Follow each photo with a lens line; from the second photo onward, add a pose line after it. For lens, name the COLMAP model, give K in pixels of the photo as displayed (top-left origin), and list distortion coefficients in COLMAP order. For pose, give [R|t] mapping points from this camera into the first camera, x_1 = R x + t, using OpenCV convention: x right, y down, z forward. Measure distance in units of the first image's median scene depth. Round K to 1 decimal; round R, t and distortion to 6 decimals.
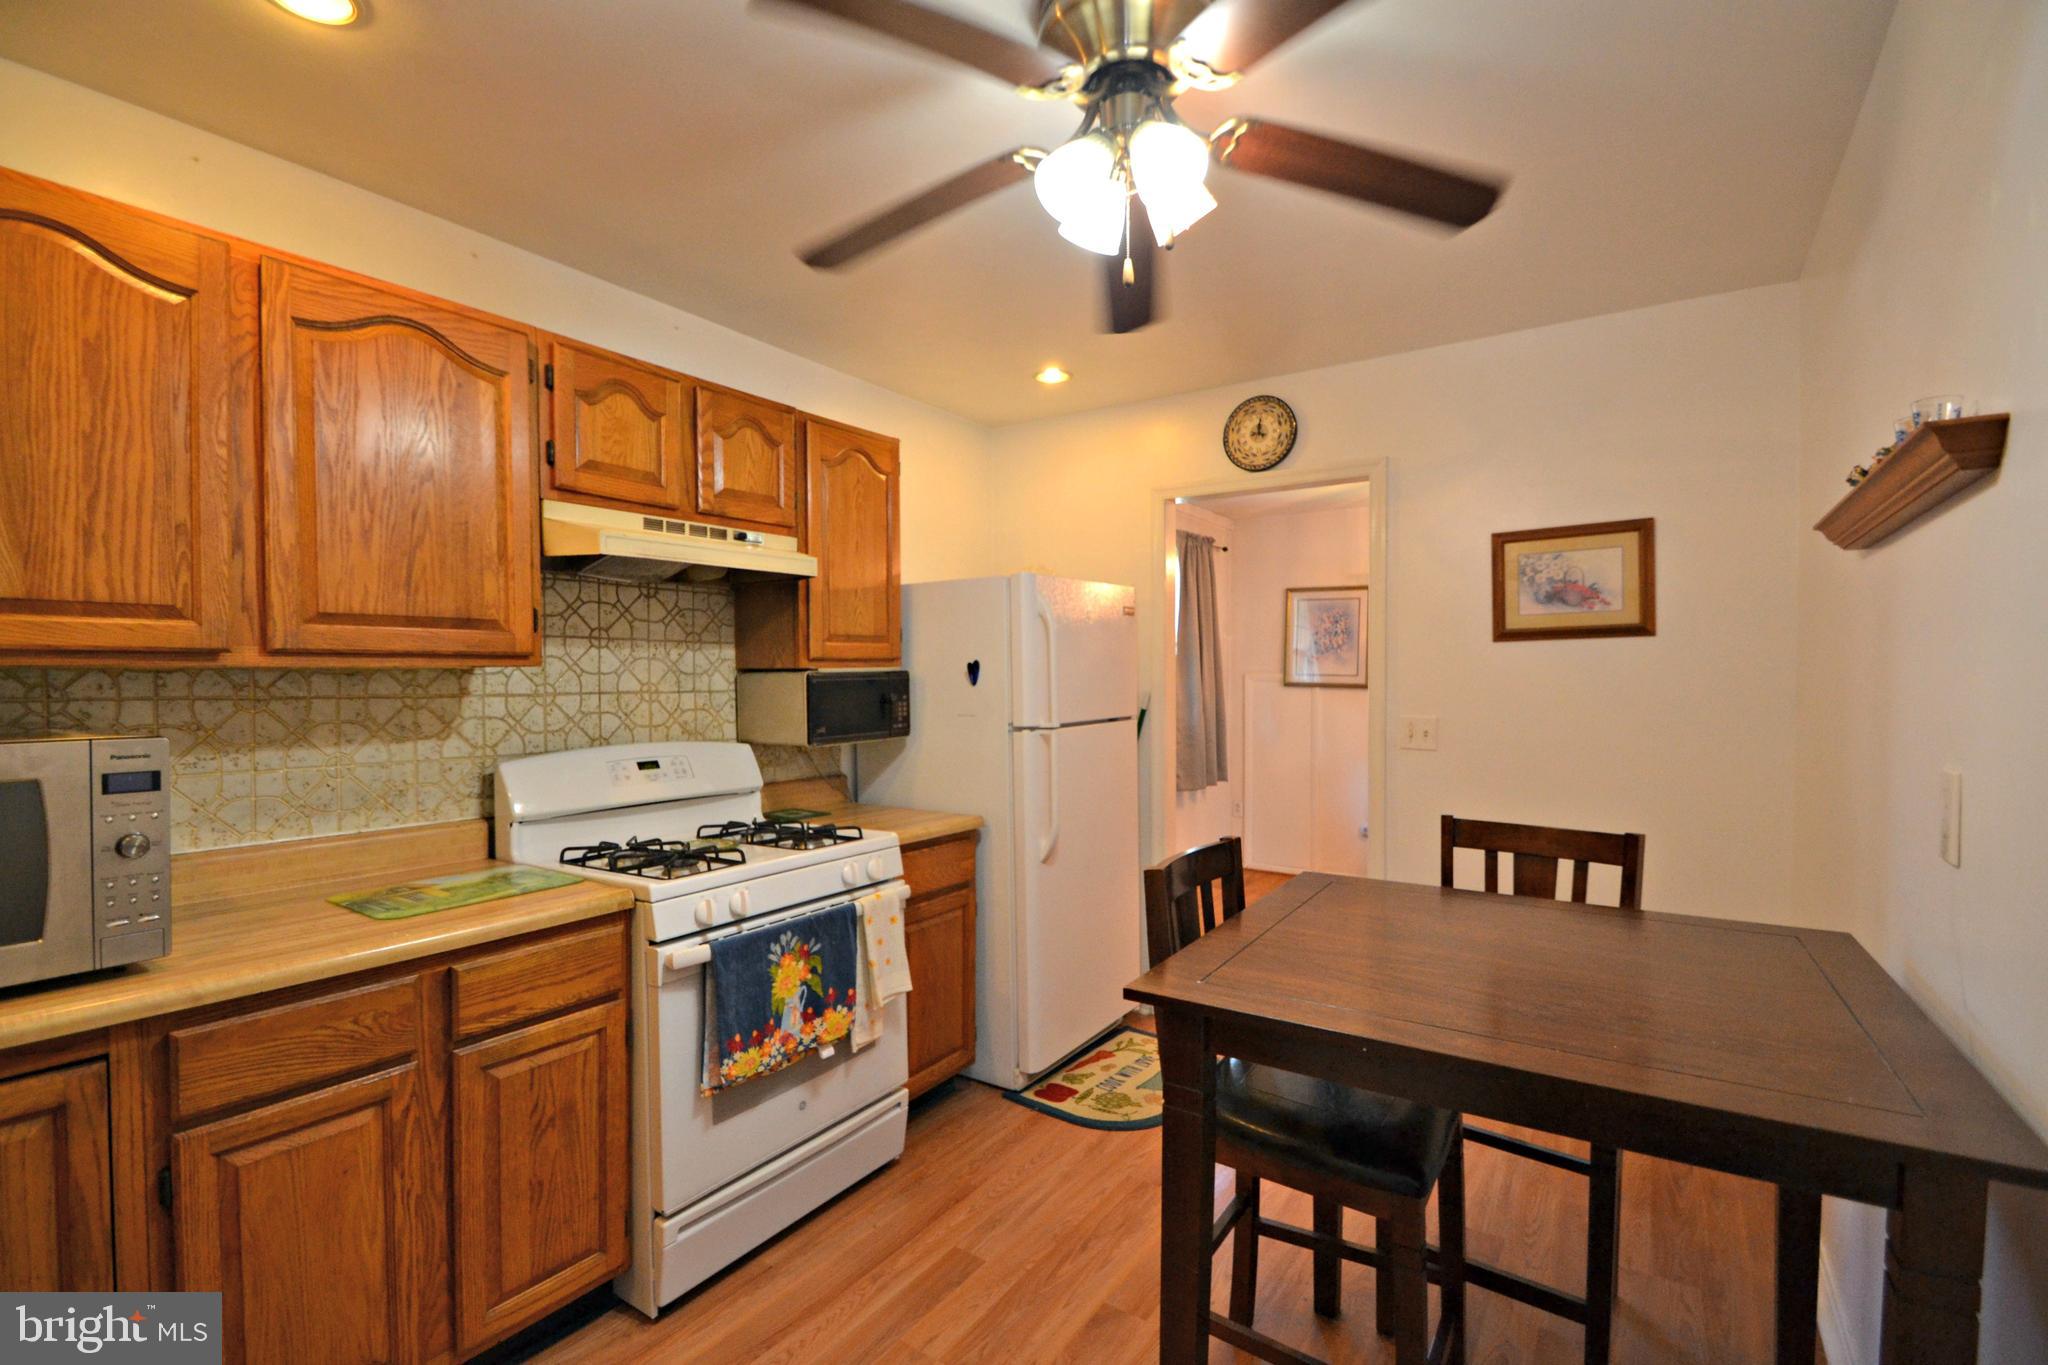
lens RADIAL K [[912.7, 0, 1018.2], [0, 912.7, 680.5], [0, 0, 1]] dist [-0.014731, -0.001268]
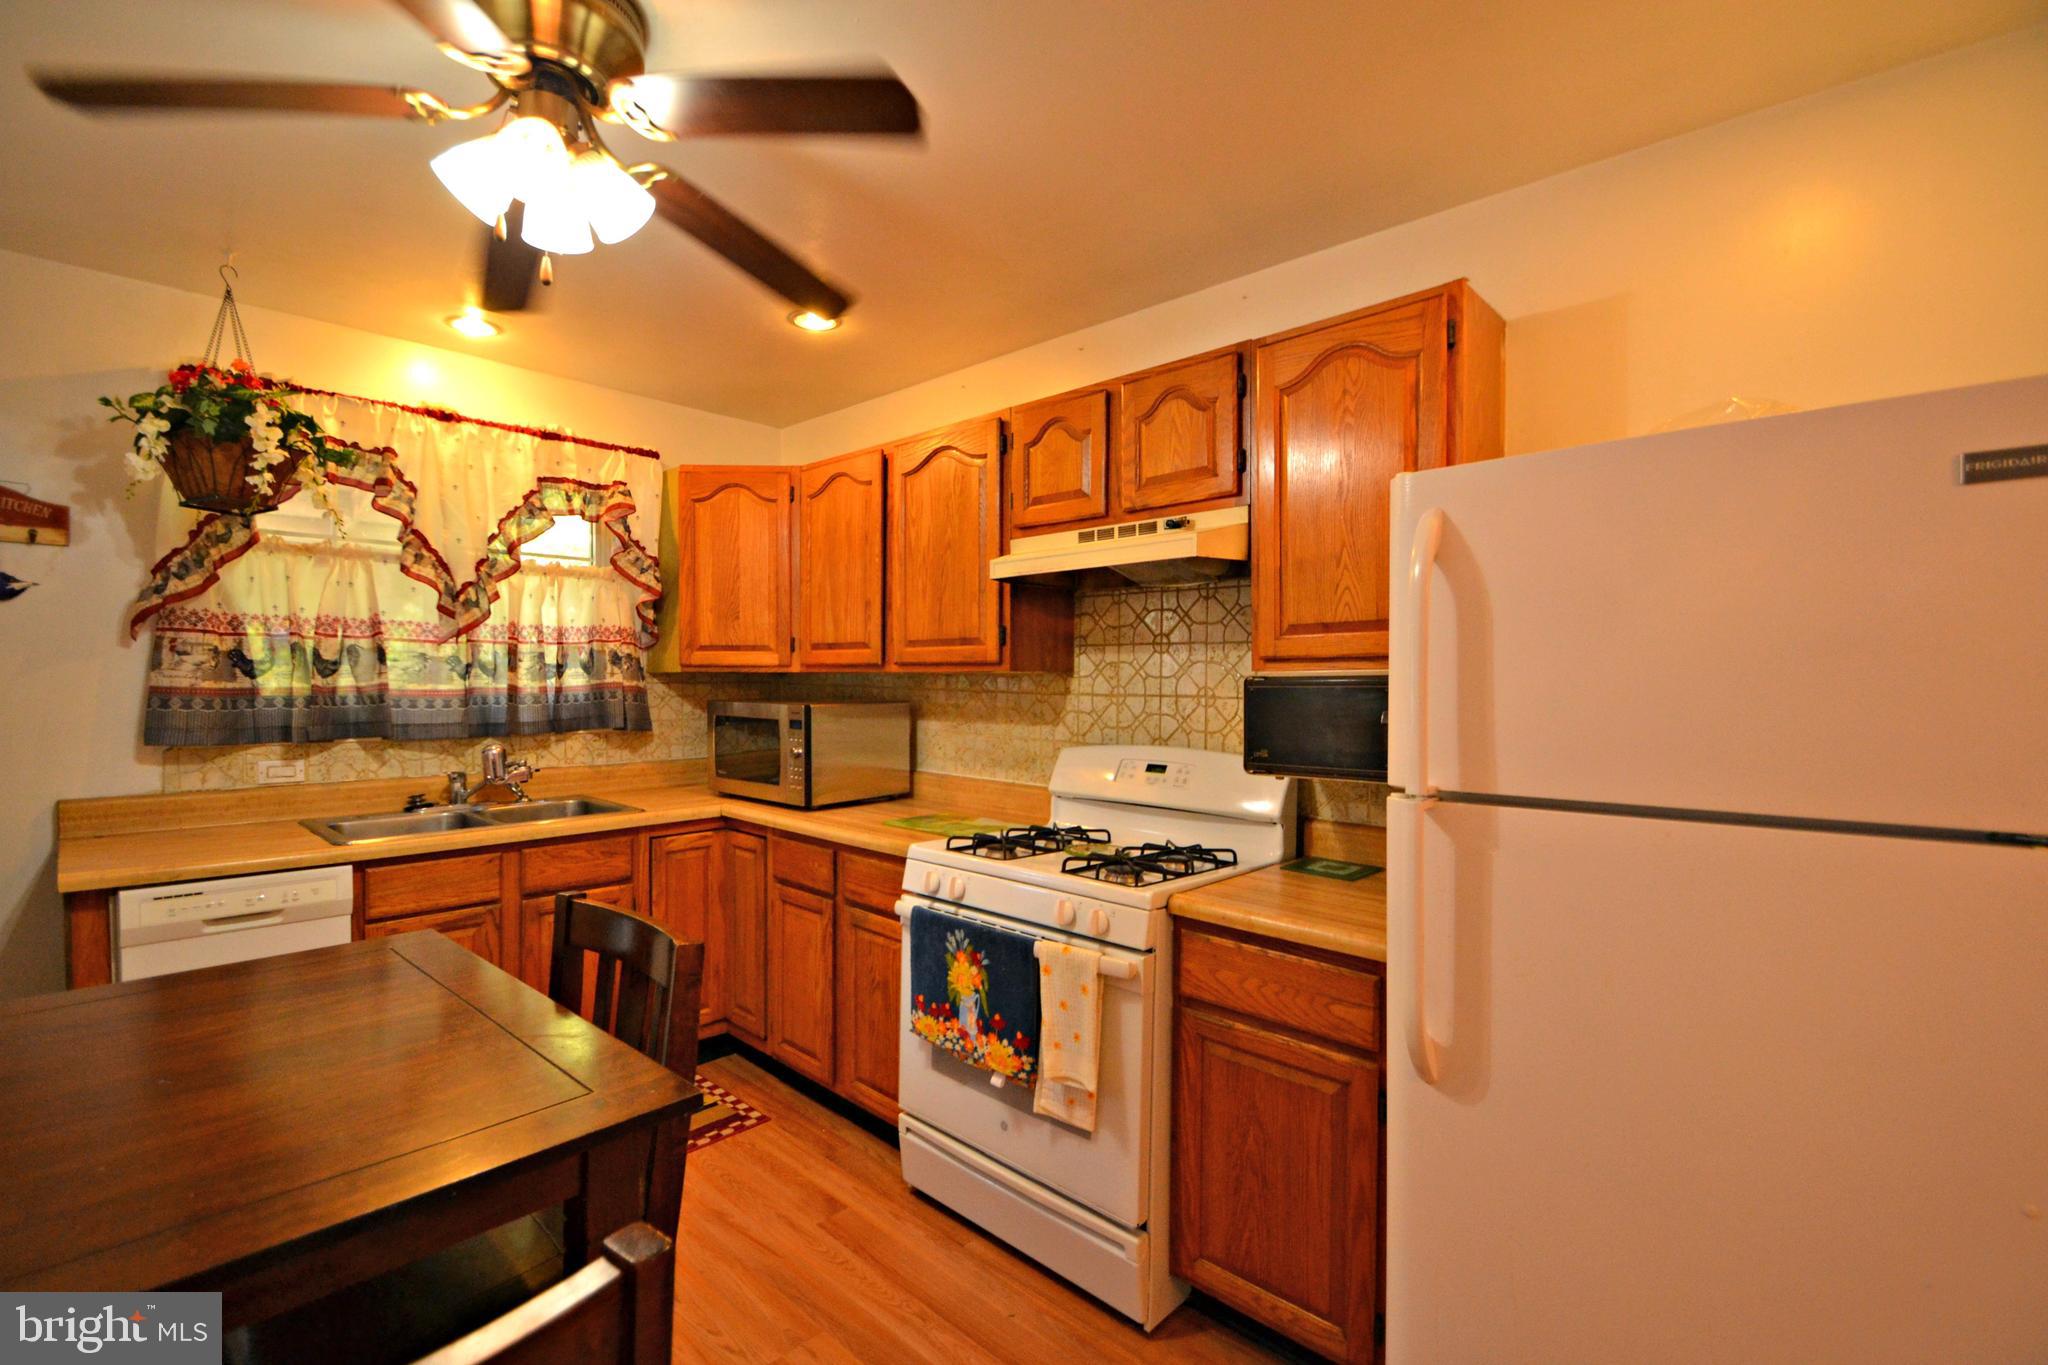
lens RADIAL K [[912.7, 0, 1017.9], [0, 912.7, 685.1], [0, 0, 1]] dist [-0.014731, -0.001268]
pose [[-0.163130, 0.010375, -0.986550, 0.658035], [-0.011402, 0.999858, 0.012400, -0.010506], [0.986539, 0.013271, -0.162988, 1.086010]]
